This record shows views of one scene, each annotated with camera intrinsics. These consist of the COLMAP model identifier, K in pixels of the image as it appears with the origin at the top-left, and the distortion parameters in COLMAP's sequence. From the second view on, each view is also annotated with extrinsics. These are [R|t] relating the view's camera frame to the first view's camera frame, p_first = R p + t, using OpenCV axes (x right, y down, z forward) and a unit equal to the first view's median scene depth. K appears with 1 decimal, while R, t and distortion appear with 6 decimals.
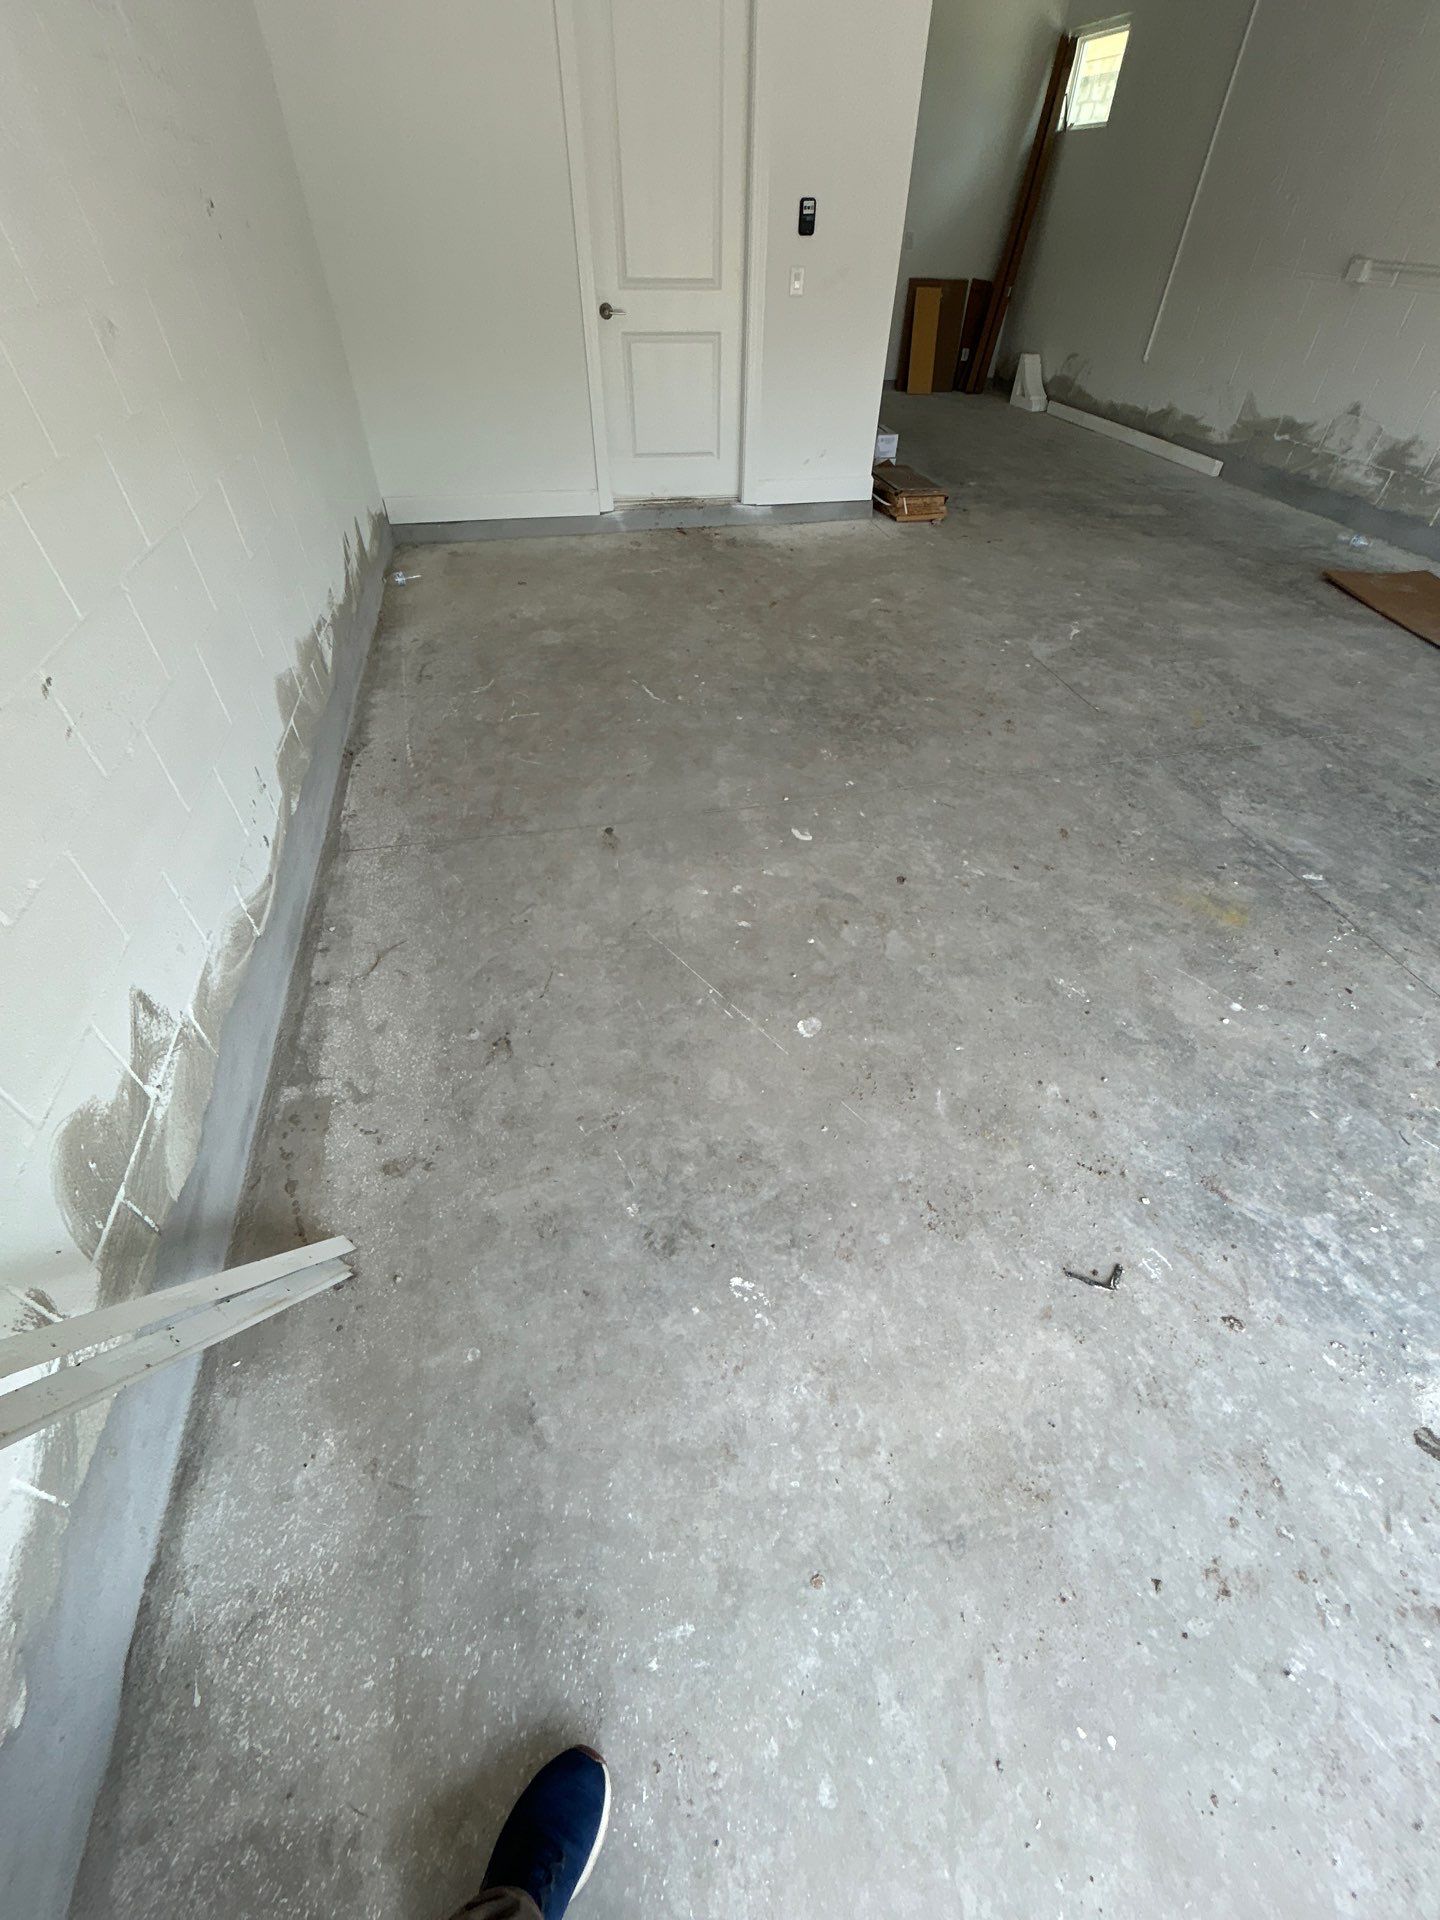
lens RADIAL K [[766.5, 0, 717.6], [0, 766.5, 962.0], [0, 0, 1]] dist [0.002493, -0.000049]
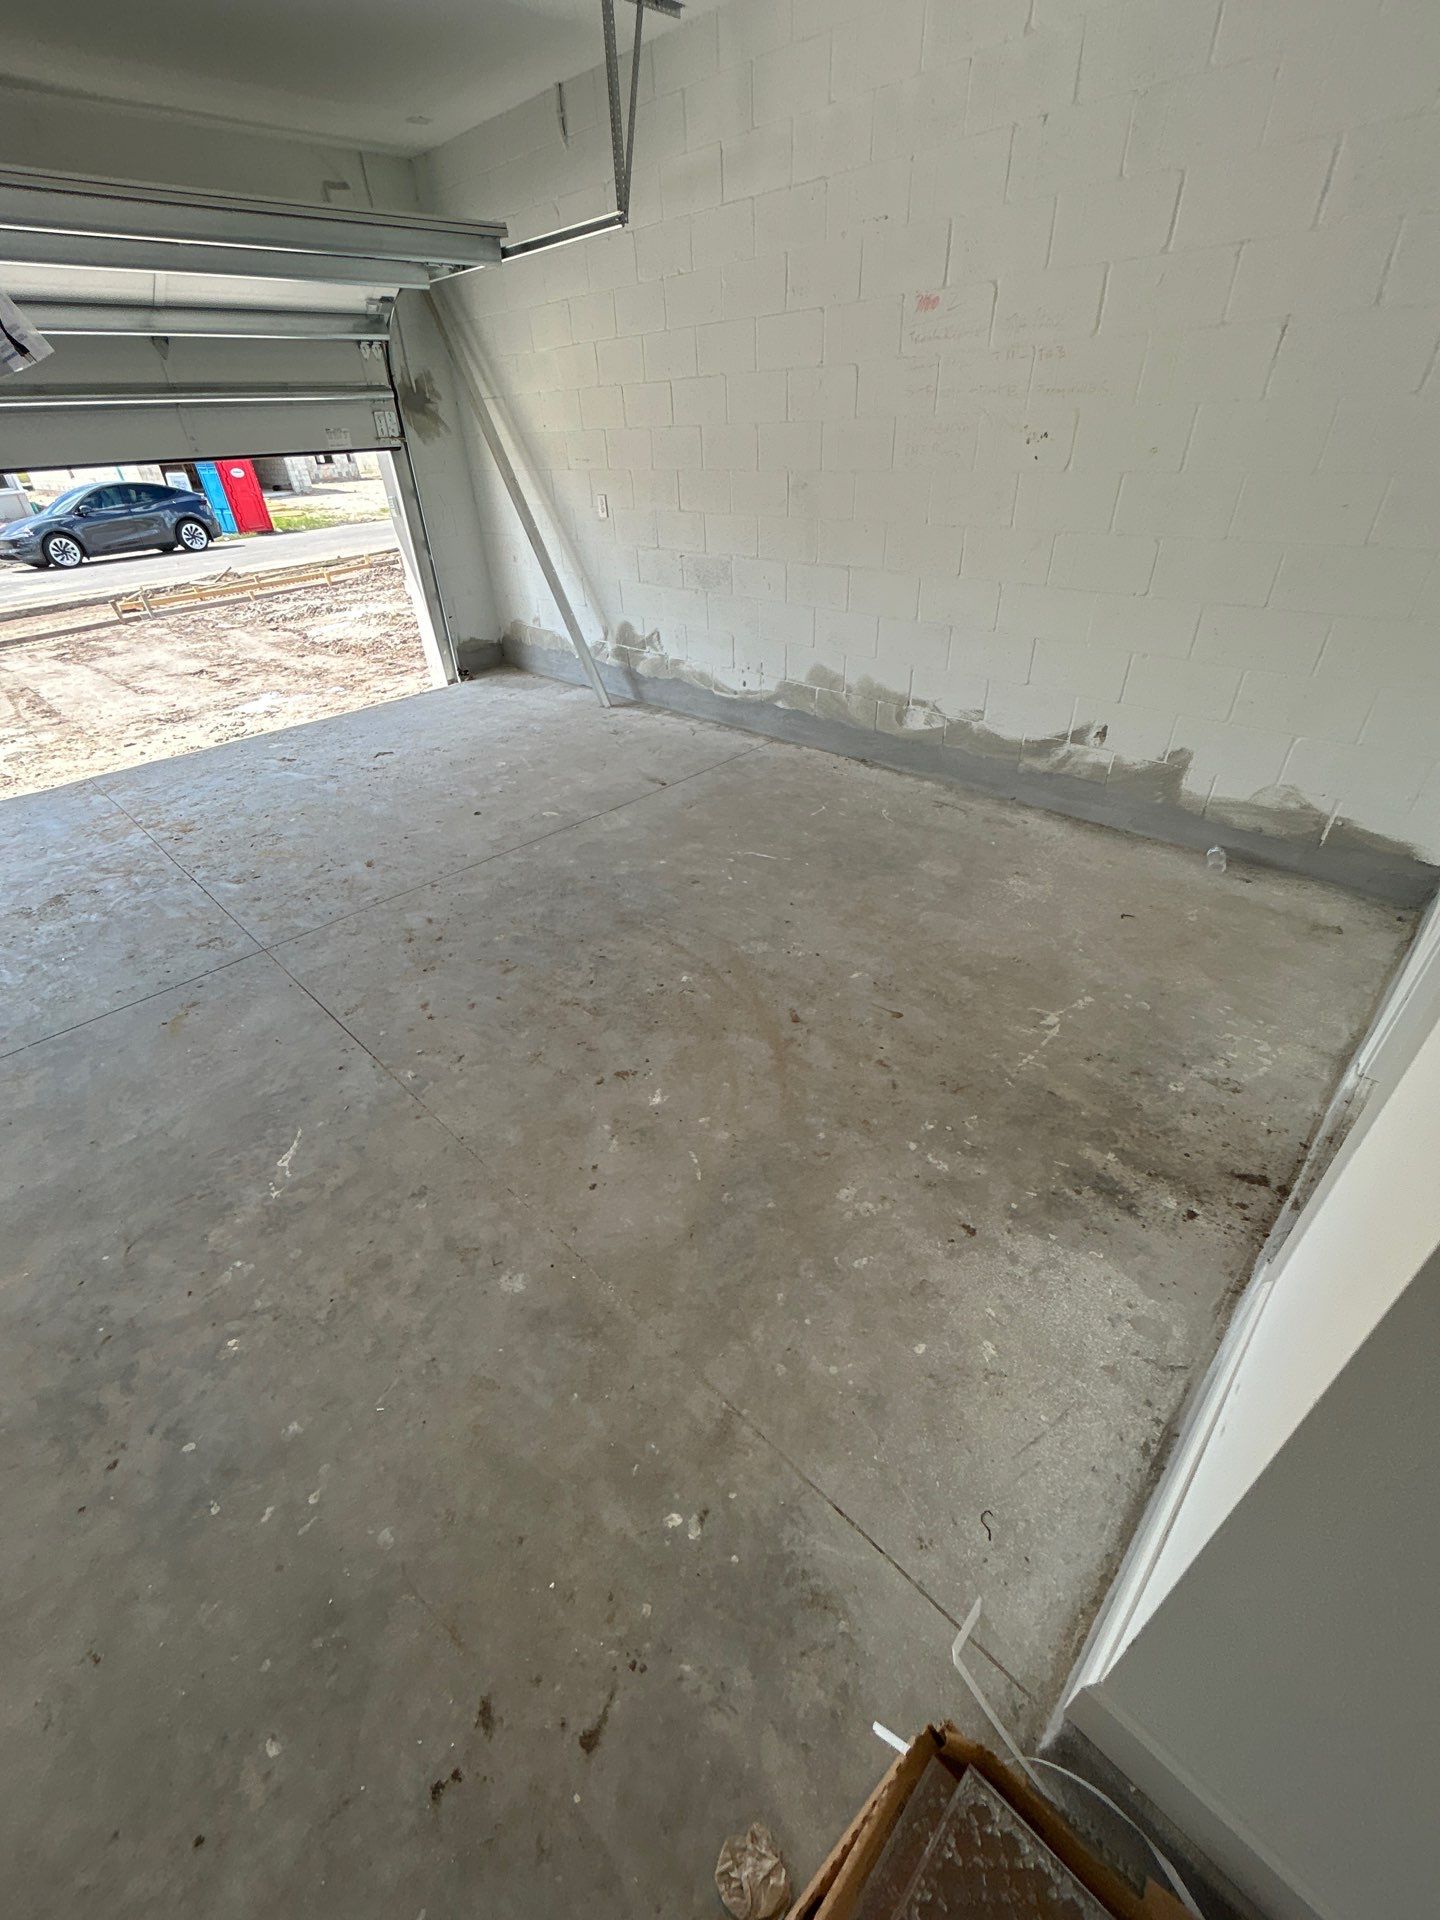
lens RADIAL K [[766.5, 0, 721.0], [0, 766.5, 959.3], [0, 0, 1]] dist [0.002493, -0.000049]
pose [[-0.834053, 0.338242, -0.435831, 0.396503], [-0.365670, 0.252588, 0.895815, -1.067257], [0.413088, 0.906527, -0.086987, 1.044042]]
